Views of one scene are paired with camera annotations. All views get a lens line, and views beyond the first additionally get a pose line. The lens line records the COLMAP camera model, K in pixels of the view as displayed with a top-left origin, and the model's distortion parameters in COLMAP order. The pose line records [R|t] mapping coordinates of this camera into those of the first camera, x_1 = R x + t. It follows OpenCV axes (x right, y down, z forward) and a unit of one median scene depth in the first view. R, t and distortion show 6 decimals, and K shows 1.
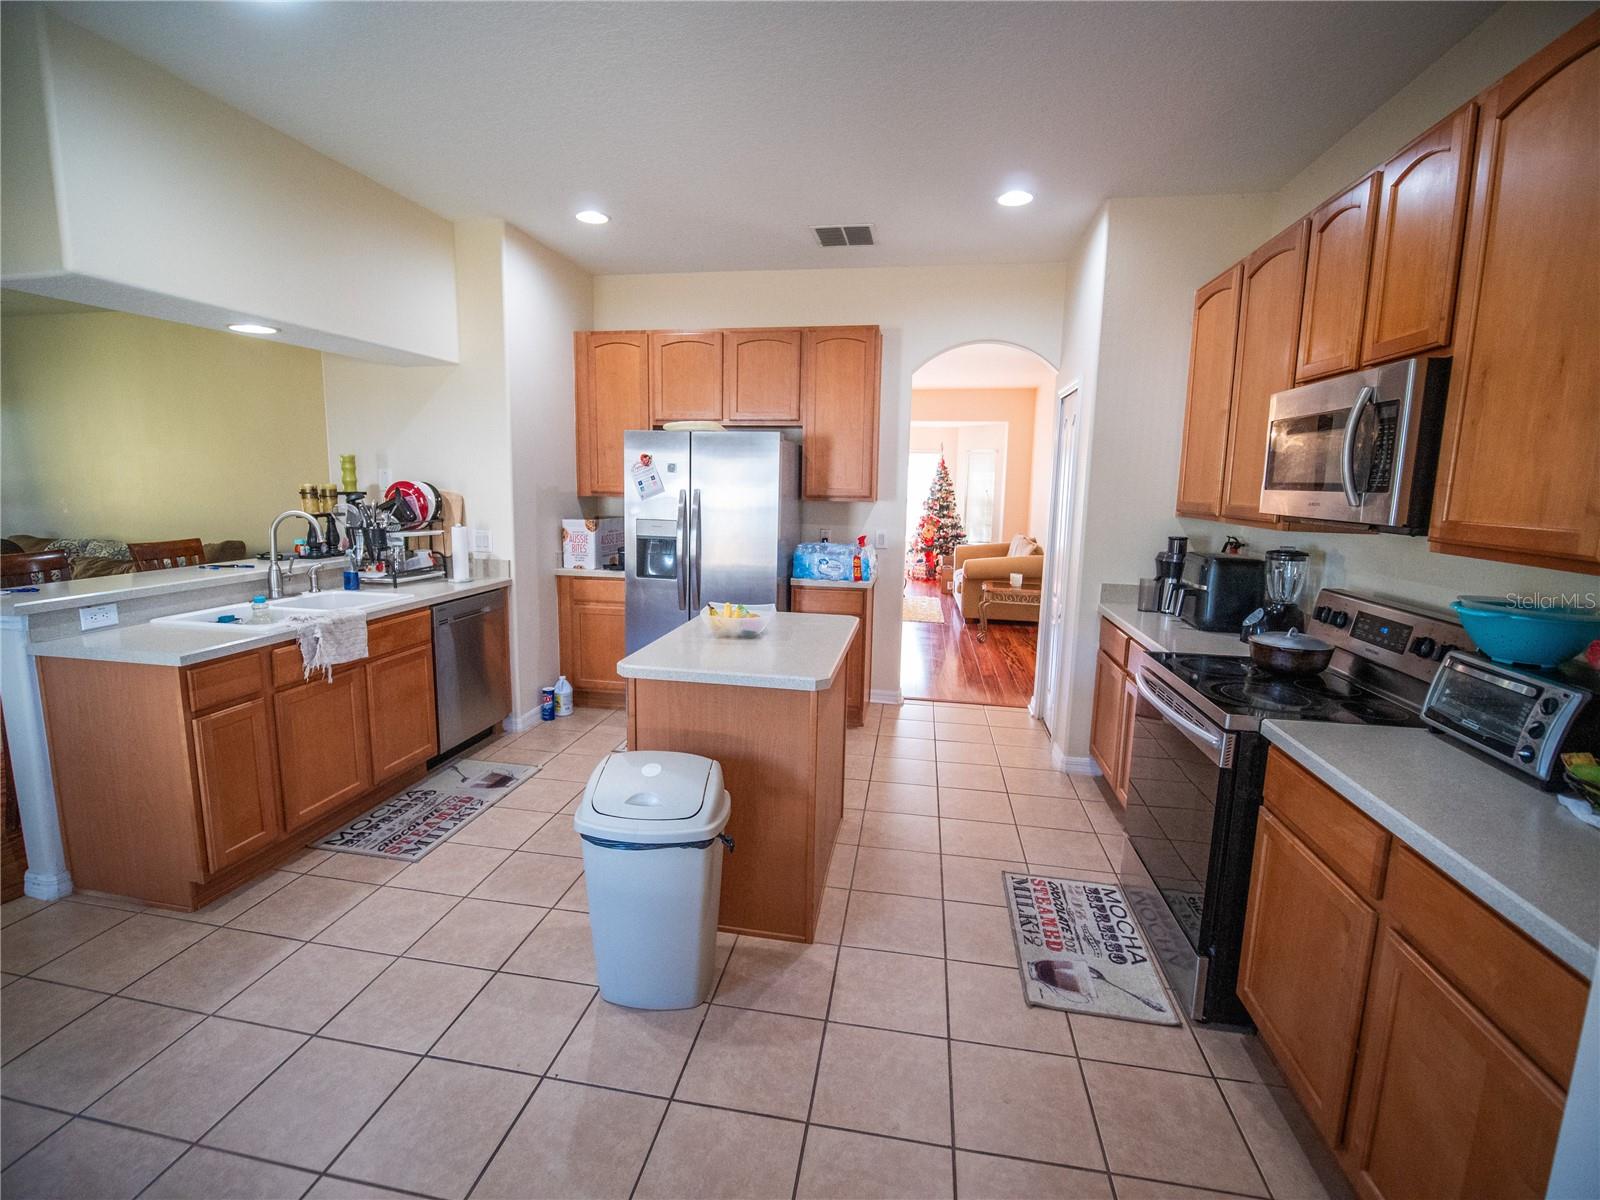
lens RADIAL K [[724.0, 0, 794.5], [0, 724.0, 595.1], [0, 0, 1]] dist [-0.018185, -0.000863]
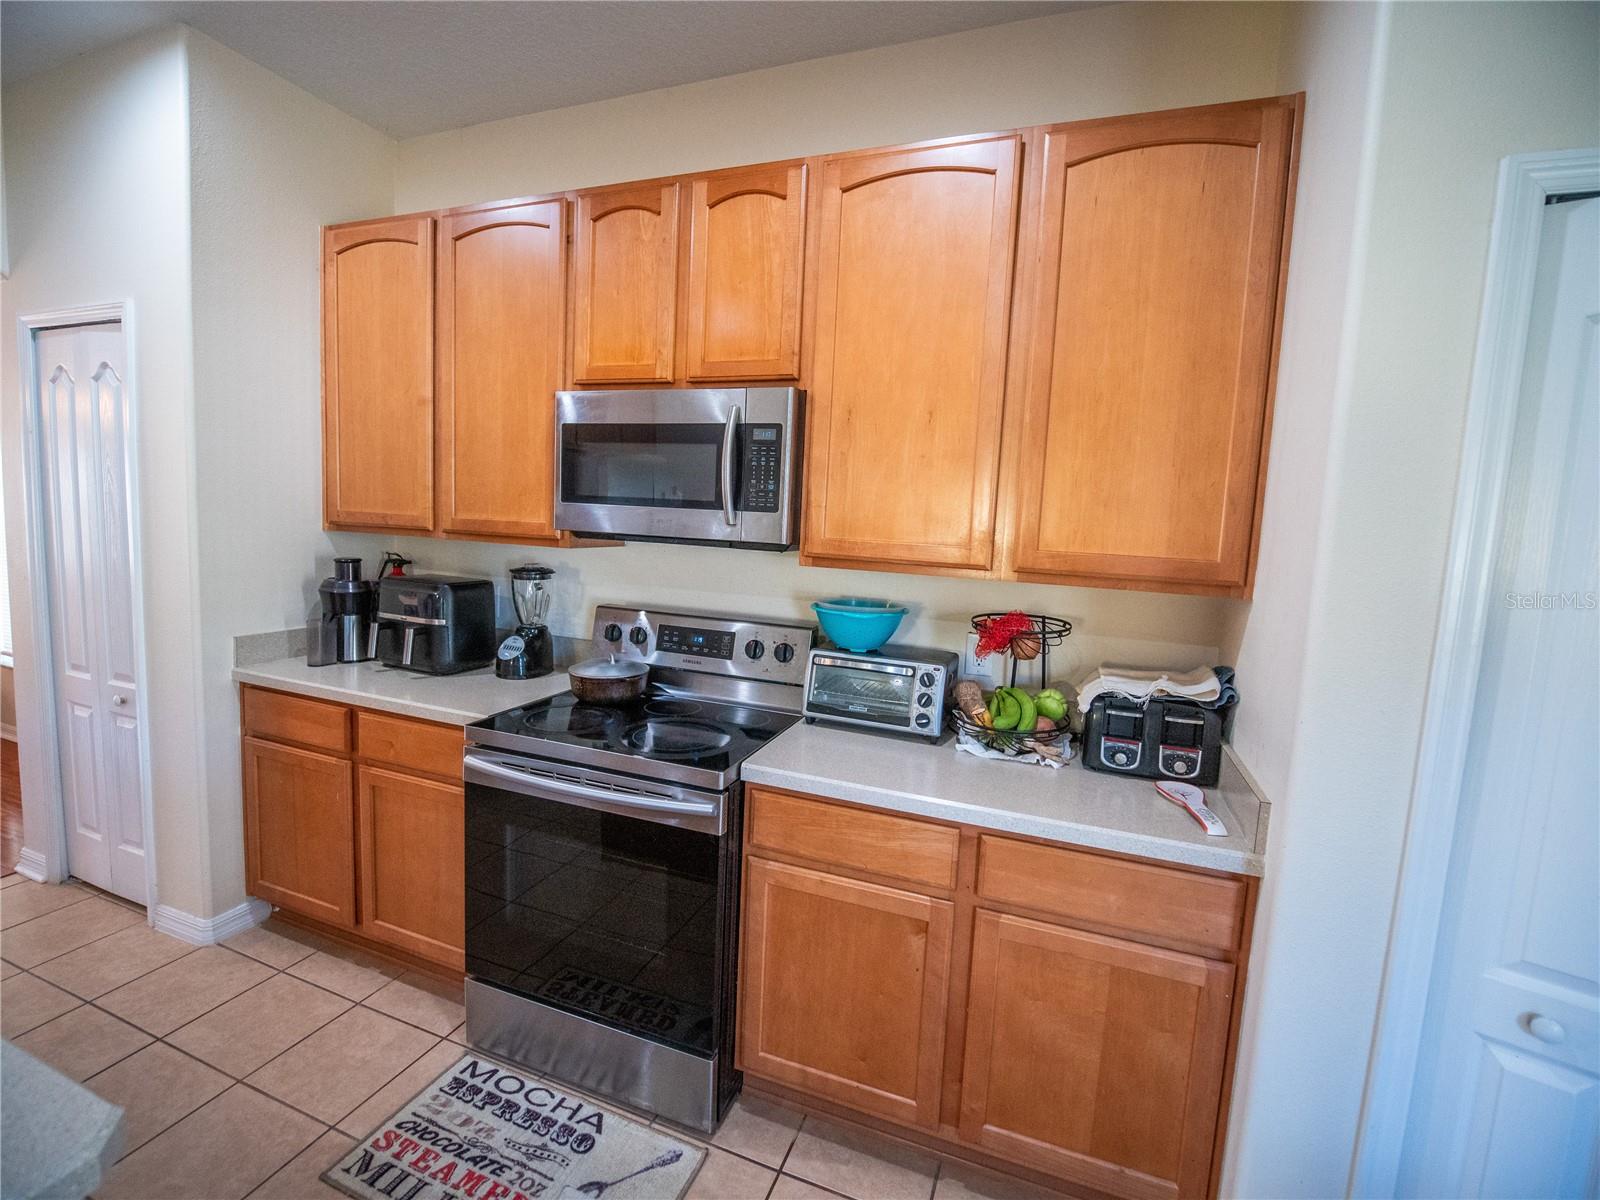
lens RADIAL K [[724.0, 0, 798.1], [0, 724.0, 588.5], [0, 0, 1]] dist [-0.018185, -0.000863]
pose [[0.191386, -0.112384, 0.975060, -0.147028], [0.112205, 0.989416, 0.092015, -0.091811], [-0.975080, 0.091796, 0.201970, 0.554353]]
